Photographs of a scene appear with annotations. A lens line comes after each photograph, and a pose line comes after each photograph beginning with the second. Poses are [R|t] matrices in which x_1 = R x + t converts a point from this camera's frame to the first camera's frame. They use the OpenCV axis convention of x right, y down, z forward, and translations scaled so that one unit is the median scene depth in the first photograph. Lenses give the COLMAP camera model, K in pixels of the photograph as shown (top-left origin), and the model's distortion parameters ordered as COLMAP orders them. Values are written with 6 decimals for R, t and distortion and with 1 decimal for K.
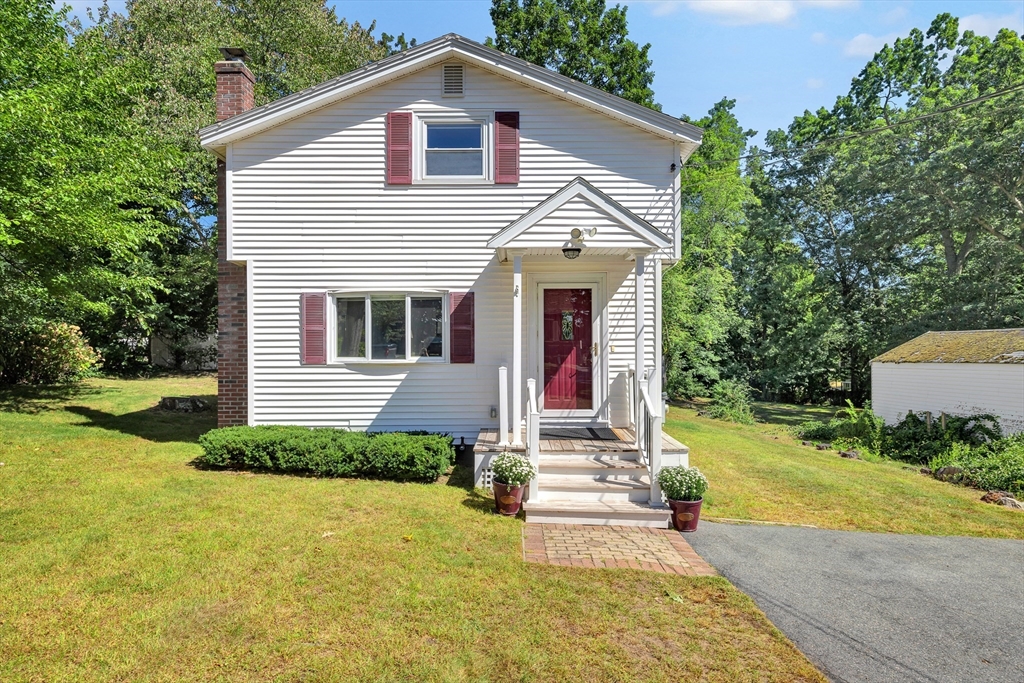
lens RADIAL K [[592.7, 0, 512.0], [0, 592.7, 340.4], [0, 0, 1]] dist [0.008713, 0.000642]
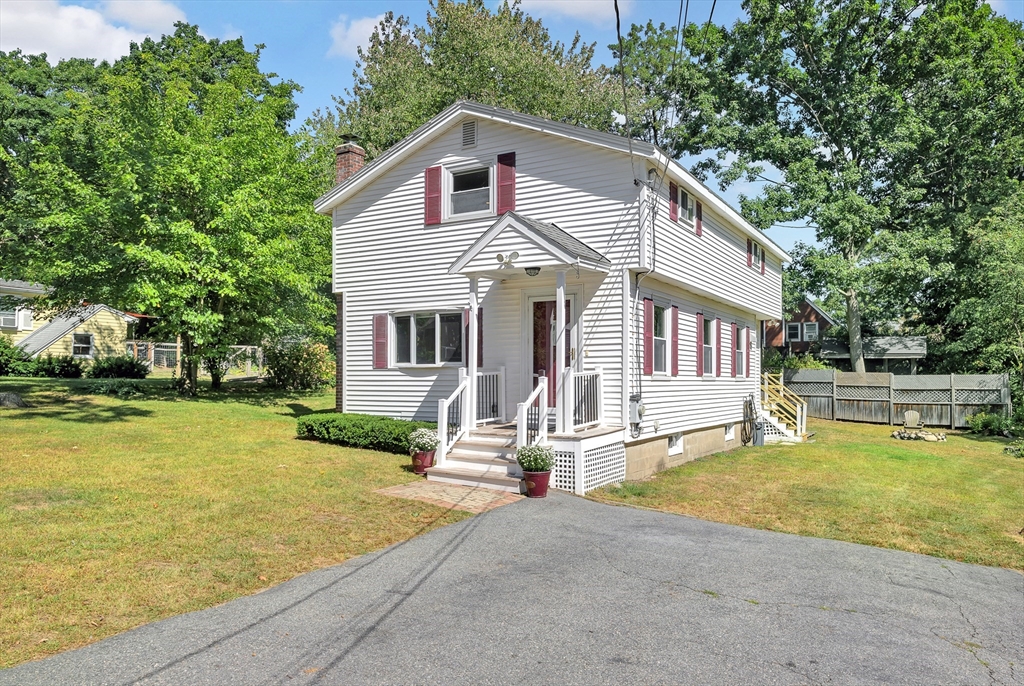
lens RADIAL K [[727.4, 0, 514.1], [0, 727.4, 347.2], [0, 0, 1]] dist [-0.003684, -0.004123]
pose [[0.859752, -0.018187, -0.510388, 0.736845], [0.008645, 0.999741, -0.021060, 0.029714], [0.510639, 0.013694, 0.859686, -0.227594]]
